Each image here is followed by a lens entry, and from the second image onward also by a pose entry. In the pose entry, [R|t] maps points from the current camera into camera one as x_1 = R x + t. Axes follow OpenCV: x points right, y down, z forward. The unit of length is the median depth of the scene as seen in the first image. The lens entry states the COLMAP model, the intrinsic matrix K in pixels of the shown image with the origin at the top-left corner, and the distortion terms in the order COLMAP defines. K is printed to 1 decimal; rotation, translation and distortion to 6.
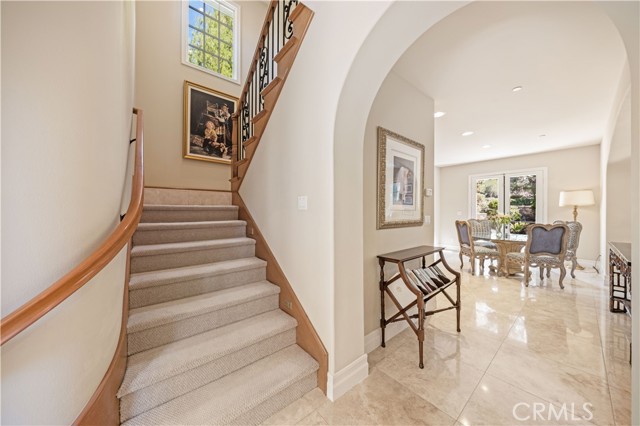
lens RADIAL K [[218.9, 0, 320.0], [0, 218.9, 213.0], [0, 0, 1]] dist [-0.000357, 0.000018]
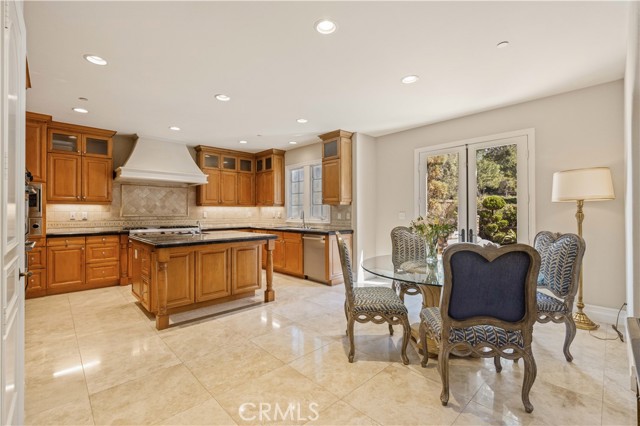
lens RADIAL K [[282.7, 0, 320.0], [0, 282.7, 213.0], [0, 0, 1]] dist [-0.001113, -0.000475]
pose [[0.997874, -0.000672, 0.065175, 0.535104], [0.001236, 0.999962, -0.008617, 0.000661], [-0.065167, 0.008679, 0.997837, 0.397285]]
